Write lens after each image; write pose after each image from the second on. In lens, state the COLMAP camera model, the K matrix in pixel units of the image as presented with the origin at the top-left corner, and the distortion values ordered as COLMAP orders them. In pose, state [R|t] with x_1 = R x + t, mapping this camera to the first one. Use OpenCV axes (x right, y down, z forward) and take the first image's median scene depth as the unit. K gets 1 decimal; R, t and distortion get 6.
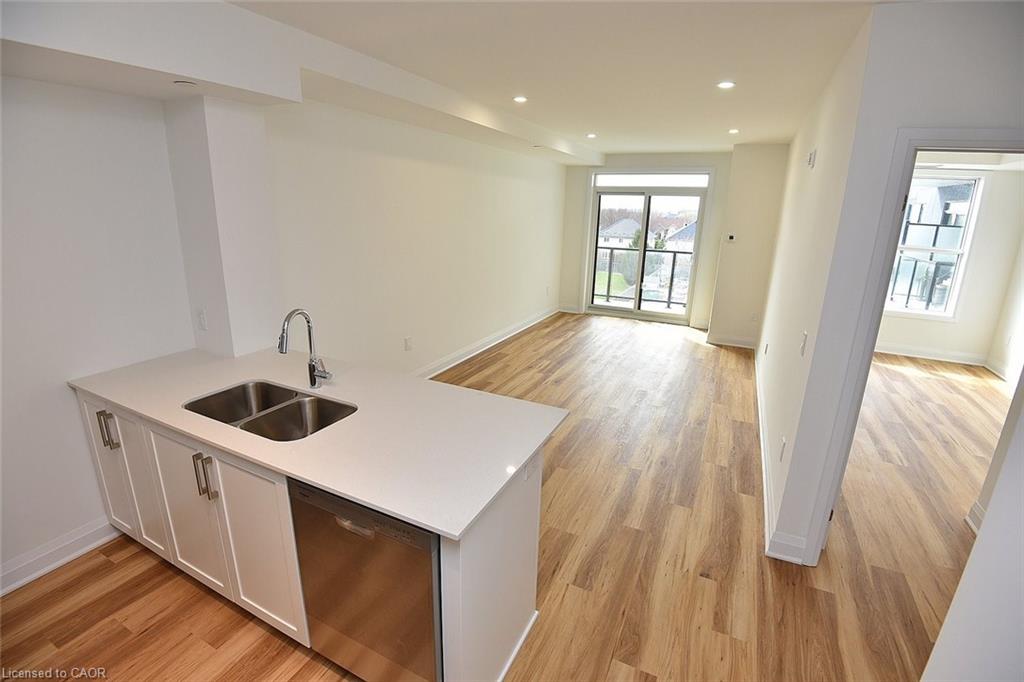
lens RADIAL K [[469.7, 0, 512.0], [0, 469.7, 338.2], [0, 0, 1]] dist [-0.005674, -0.027894]
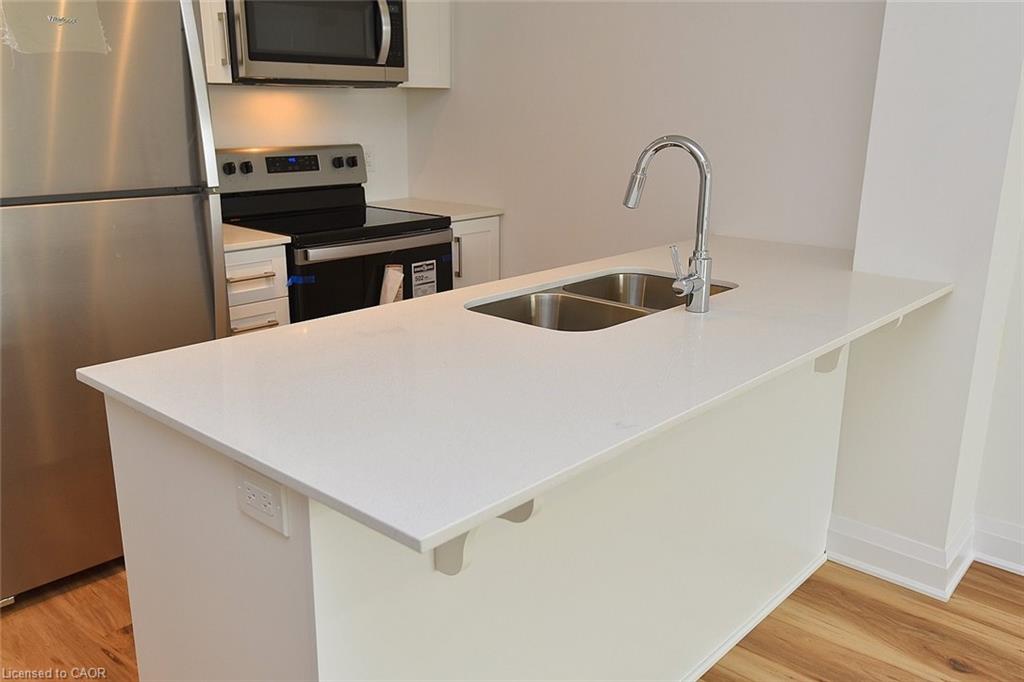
lens RADIAL K [[854.7, 0, 512.0], [0, 854.7, 341.0], [0, 0, 1]] dist [0.028853, -0.003083]
pose [[-0.274311, 0.232920, -0.933007, 0.209977], [-0.274723, 0.910808, 0.308149, -0.039411], [0.921564, 0.340847, -0.185856, 0.446453]]
